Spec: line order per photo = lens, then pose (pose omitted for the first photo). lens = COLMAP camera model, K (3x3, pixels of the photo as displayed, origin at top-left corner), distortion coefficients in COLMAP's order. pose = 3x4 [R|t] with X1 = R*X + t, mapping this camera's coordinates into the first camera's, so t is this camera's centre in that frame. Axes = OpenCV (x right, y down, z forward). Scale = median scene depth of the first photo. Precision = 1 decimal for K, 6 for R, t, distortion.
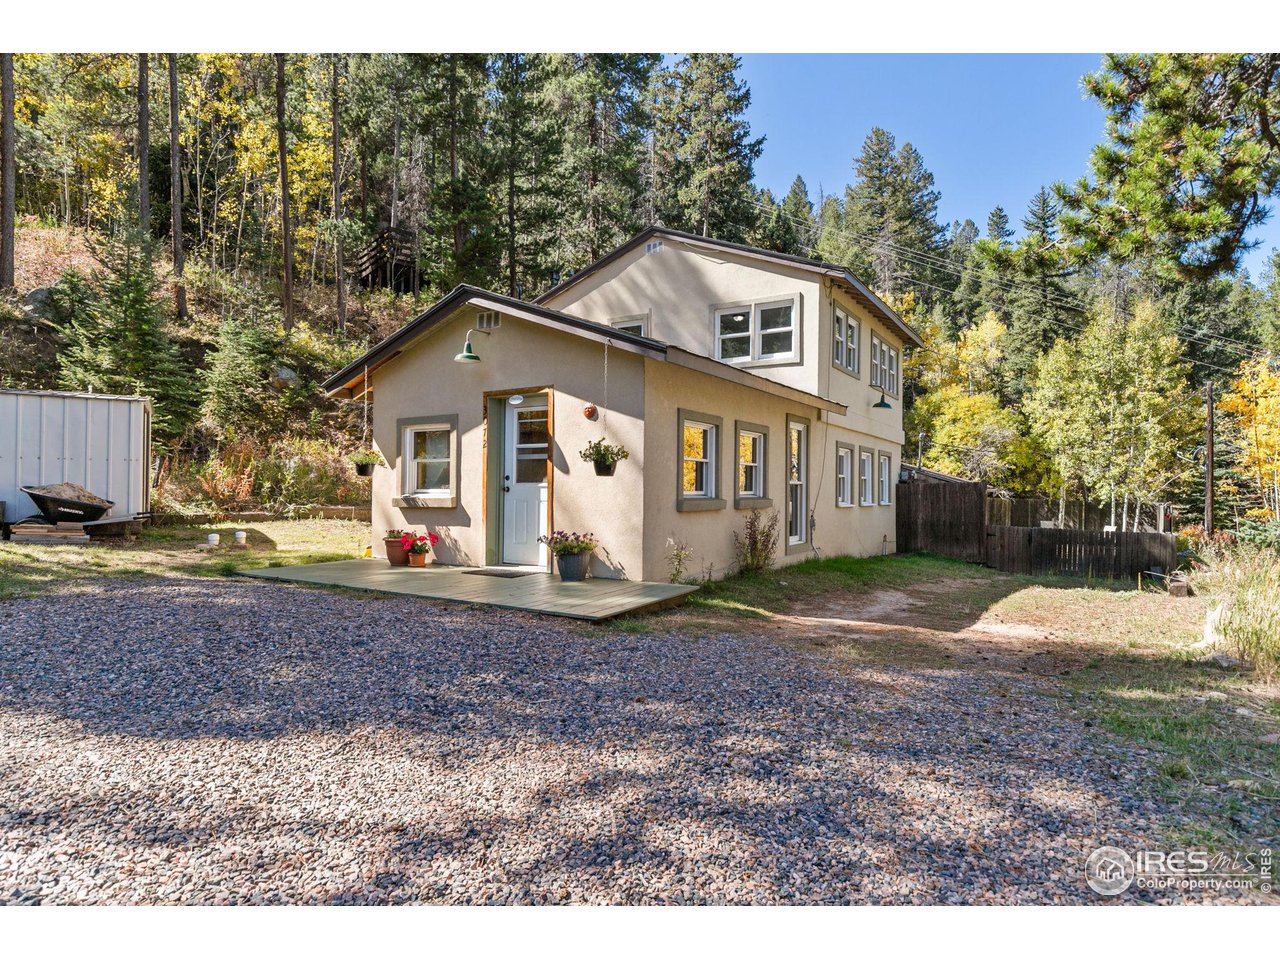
lens RADIAL K [[709.4, 0, 654.5], [0, 709.4, 481.8], [0, 0, 1]] dist [-0.007097, 0.005532]
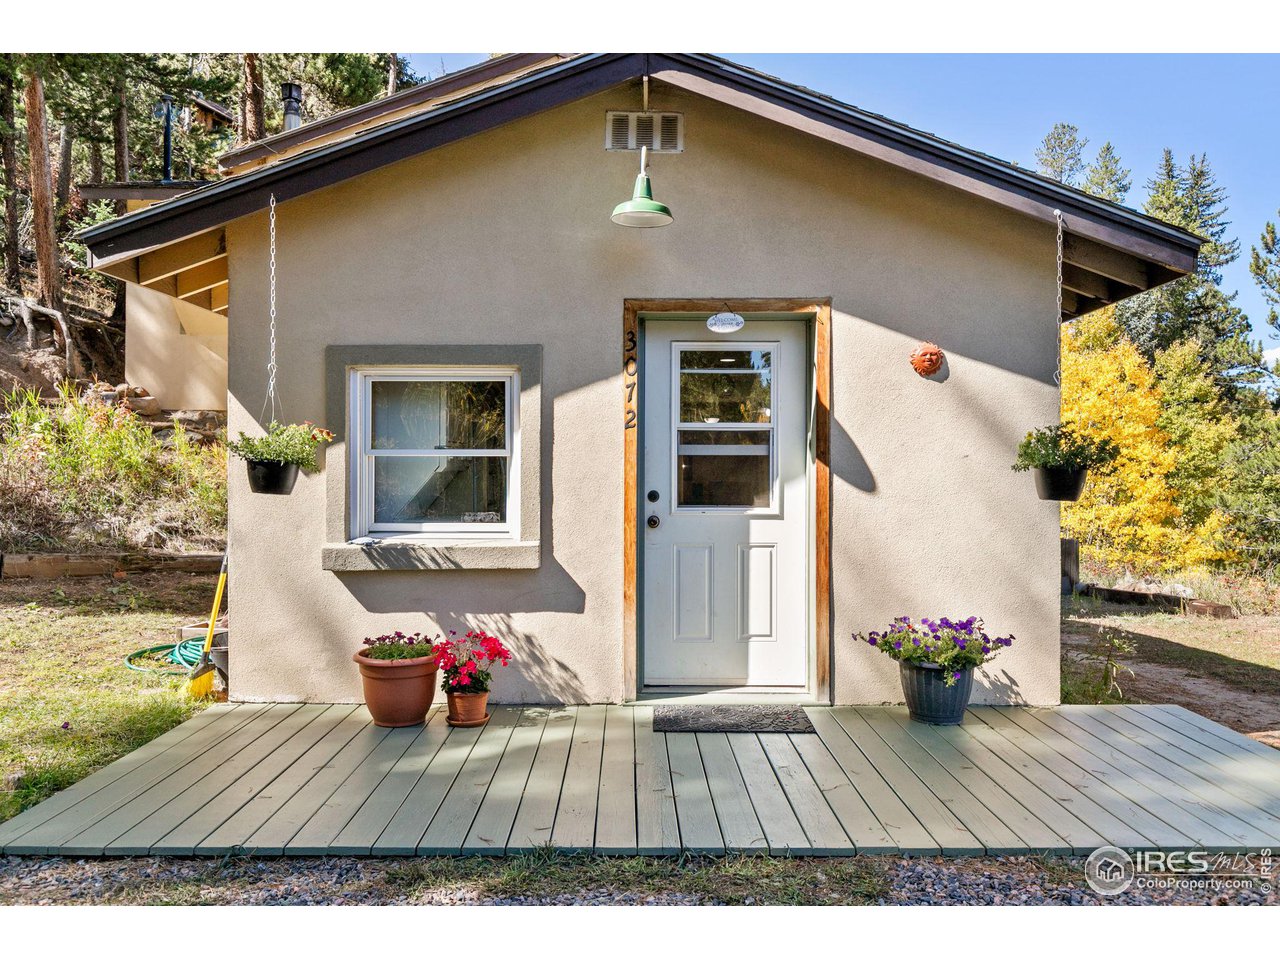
lens RADIAL K [[955.9, 0, 650.9], [0, 955.9, 480.3], [0, 0, 1]] dist [0.027509, -0.014892]
pose [[0.860224, -0.003095, 0.509908, -0.294489], [-0.005251, 0.999875, 0.014928, -0.014176], [-0.509890, -0.015519, 0.860100, 0.275126]]
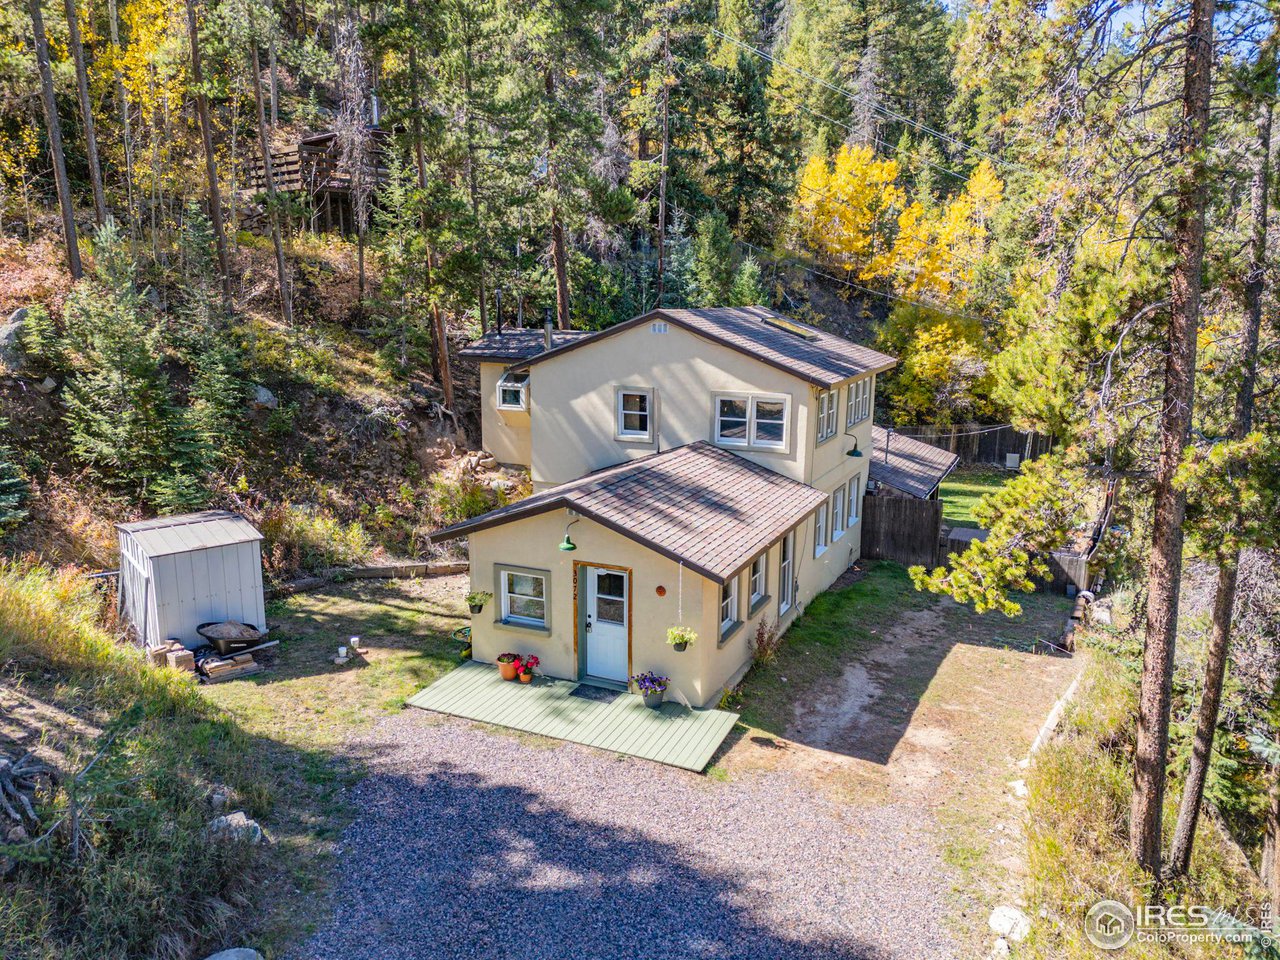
lens RADIAL K [[955.9, 0, 638.5], [0, 955.9, 473.0], [0, 0, 1]] dist [0.027509, -0.014892]
pose [[0.994309, -0.025581, 0.103418, -0.169711], [0.002440, 0.975957, 0.217952, -0.387812], [-0.106507, -0.216459, 0.970465, -0.424861]]
